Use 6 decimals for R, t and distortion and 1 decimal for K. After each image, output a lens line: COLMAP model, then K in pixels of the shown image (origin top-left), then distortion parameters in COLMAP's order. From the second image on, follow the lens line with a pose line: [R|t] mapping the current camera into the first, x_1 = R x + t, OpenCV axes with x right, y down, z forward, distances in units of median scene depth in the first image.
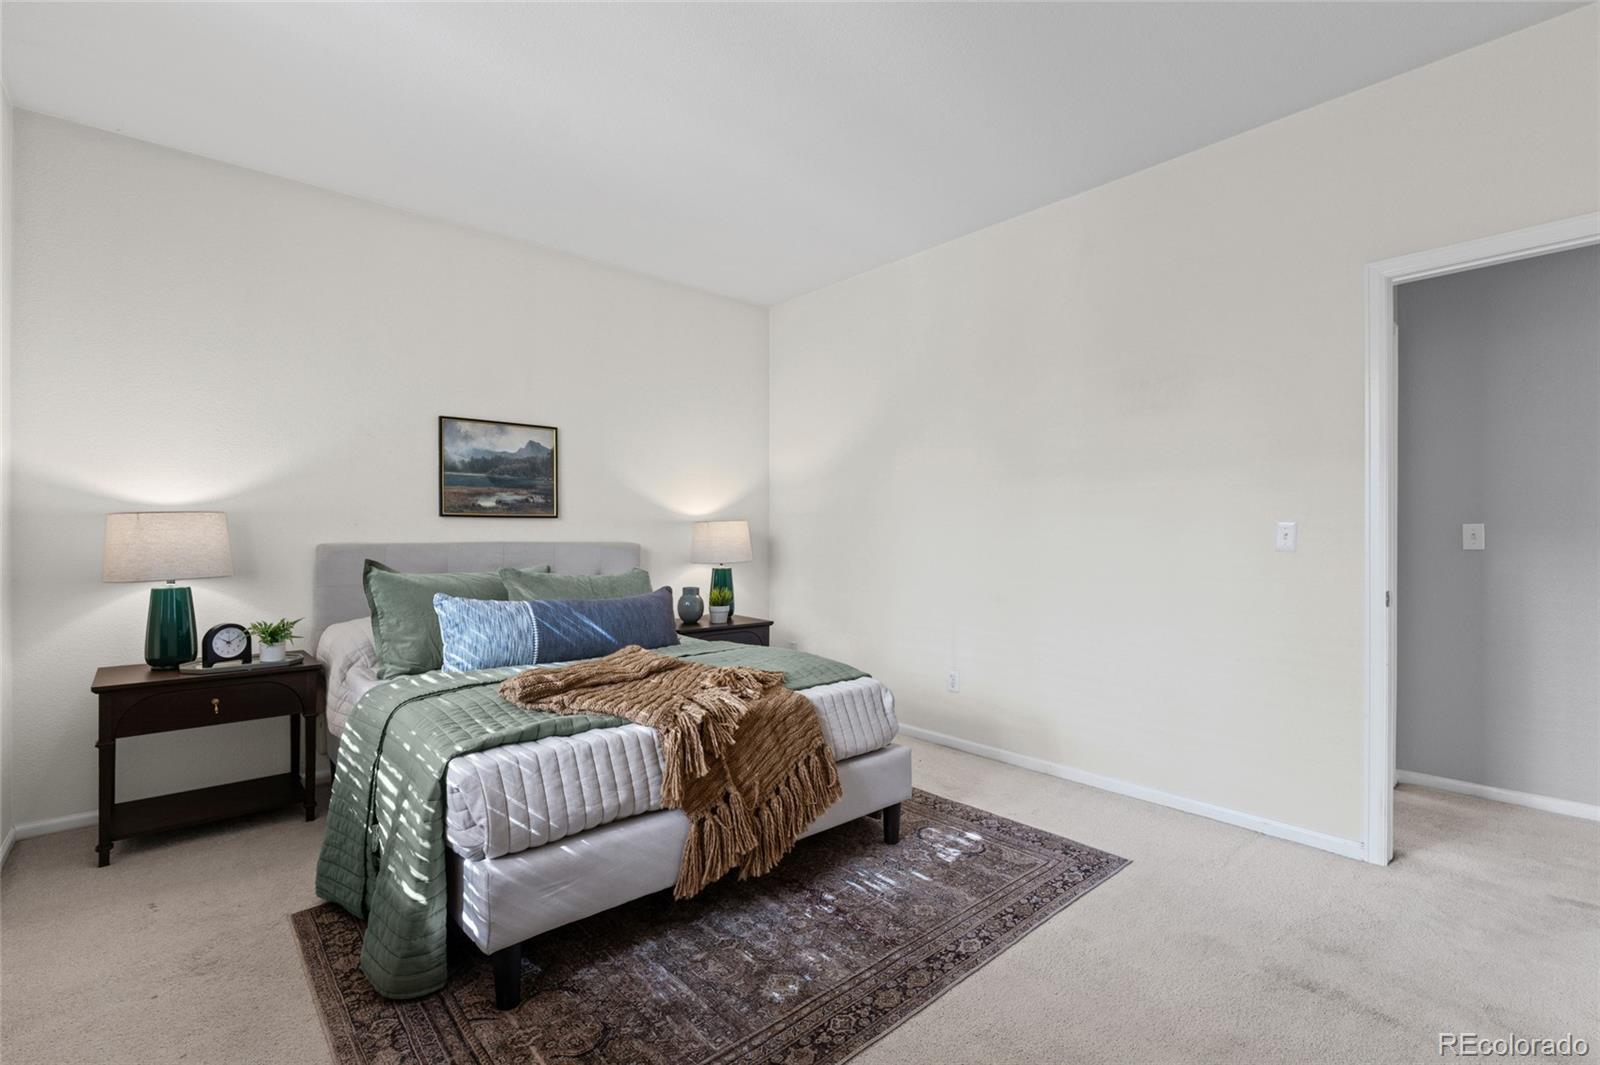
lens RADIAL K [[720.1, 0, 795.5], [0, 720.1, 531.3], [0, 0, 1]] dist [-0.030257, 0.010962]
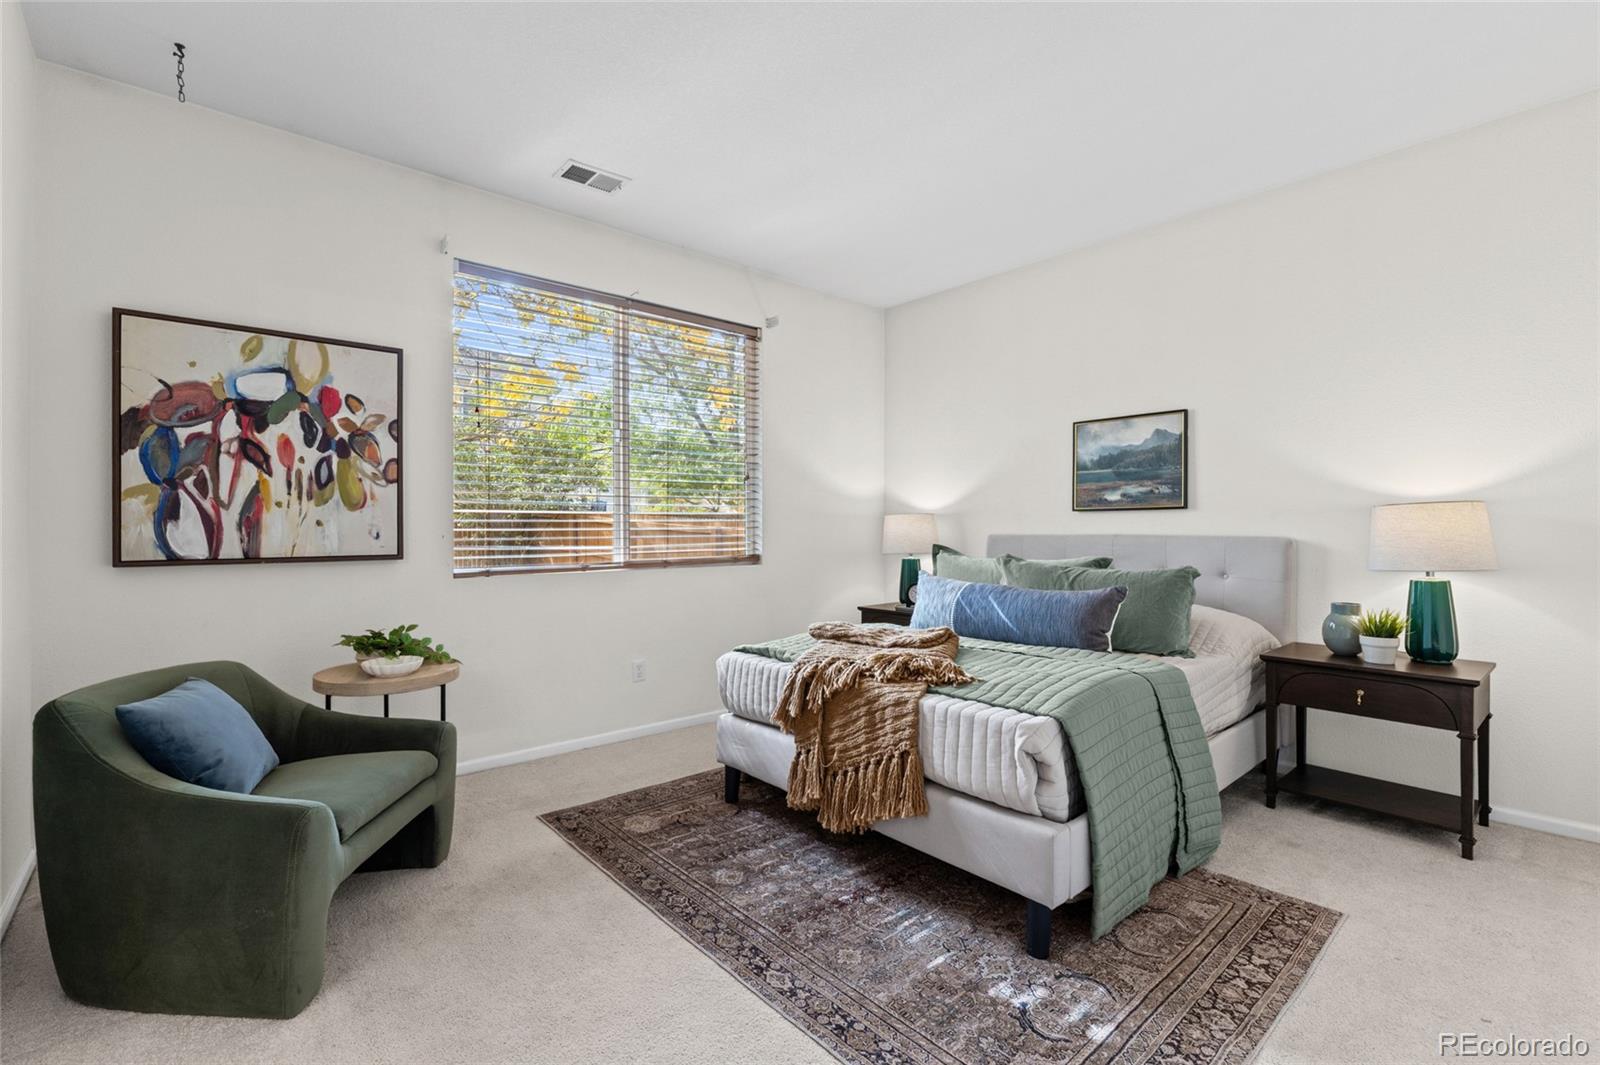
lens RADIAL K [[720.1, 0, 798.5], [0, 720.1, 516.1], [0, 0, 1]] dist [0.001638, -0.000046]
pose [[-0.014390, -0.016055, -0.999768, 0.638286], [0.005996, 0.999852, -0.016143, 0.002949], [0.999878, -0.006227, -0.014292, 0.566820]]
